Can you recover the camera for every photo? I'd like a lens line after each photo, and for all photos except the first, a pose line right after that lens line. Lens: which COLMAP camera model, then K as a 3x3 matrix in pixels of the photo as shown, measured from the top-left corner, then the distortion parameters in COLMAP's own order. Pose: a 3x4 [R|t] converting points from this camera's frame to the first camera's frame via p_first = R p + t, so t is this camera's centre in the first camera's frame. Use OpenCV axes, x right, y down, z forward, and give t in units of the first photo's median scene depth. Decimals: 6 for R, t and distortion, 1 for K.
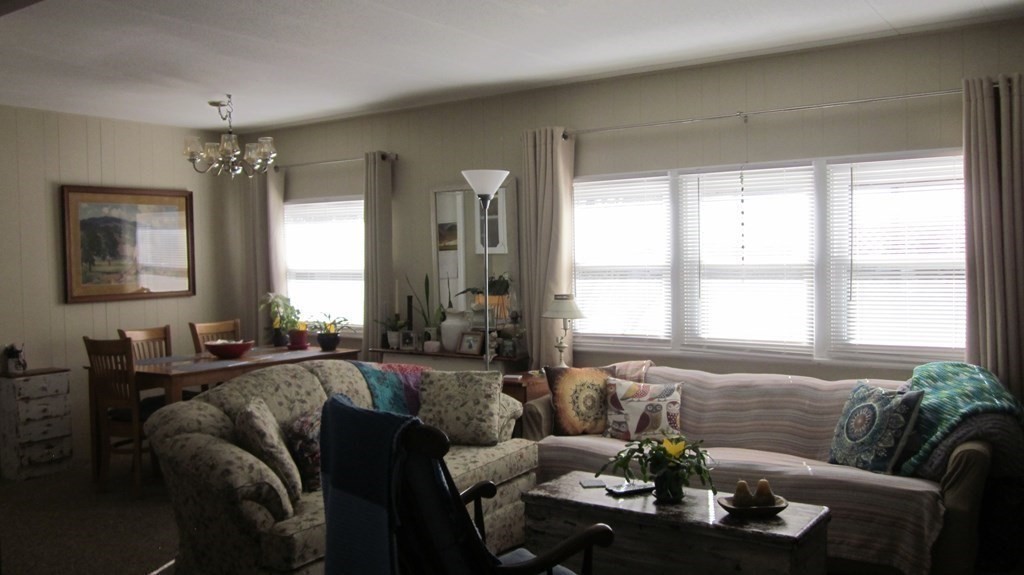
lens RADIAL K [[872.0, 0, 512.0], [0, 872.0, 287.5], [0, 0, 1]] dist [-0.038714, 0.014388]
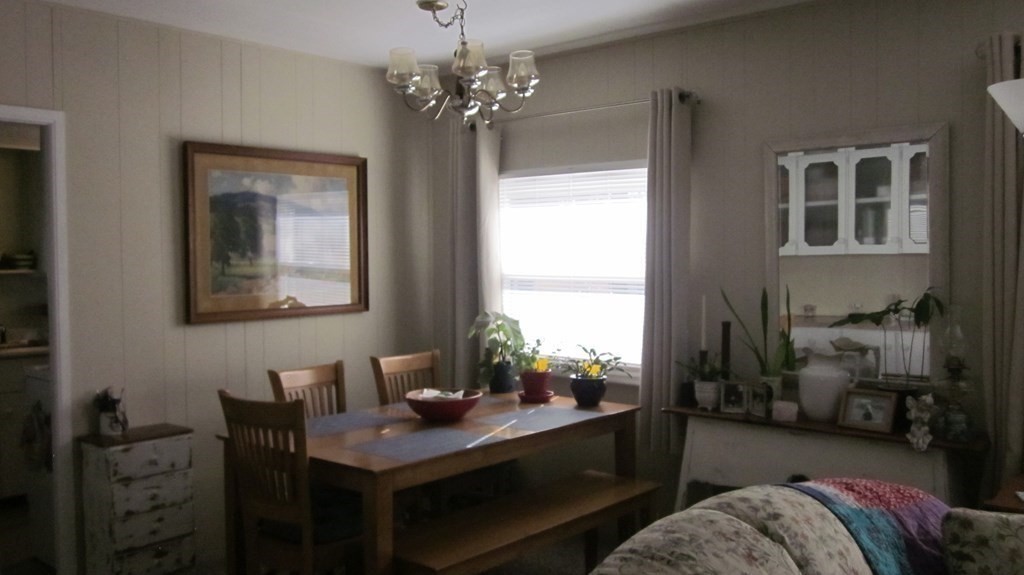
lens RADIAL K [[872.0, 0, 512.0], [0, 872.0, 287.5], [0, 0, 1]] dist [-0.038714, 0.014388]
pose [[0.993977, 0.014650, -0.108606, -0.201245], [-0.014617, 0.999893, 0.001102, -0.013113], [0.108610, 0.000492, 0.994084, 0.373791]]
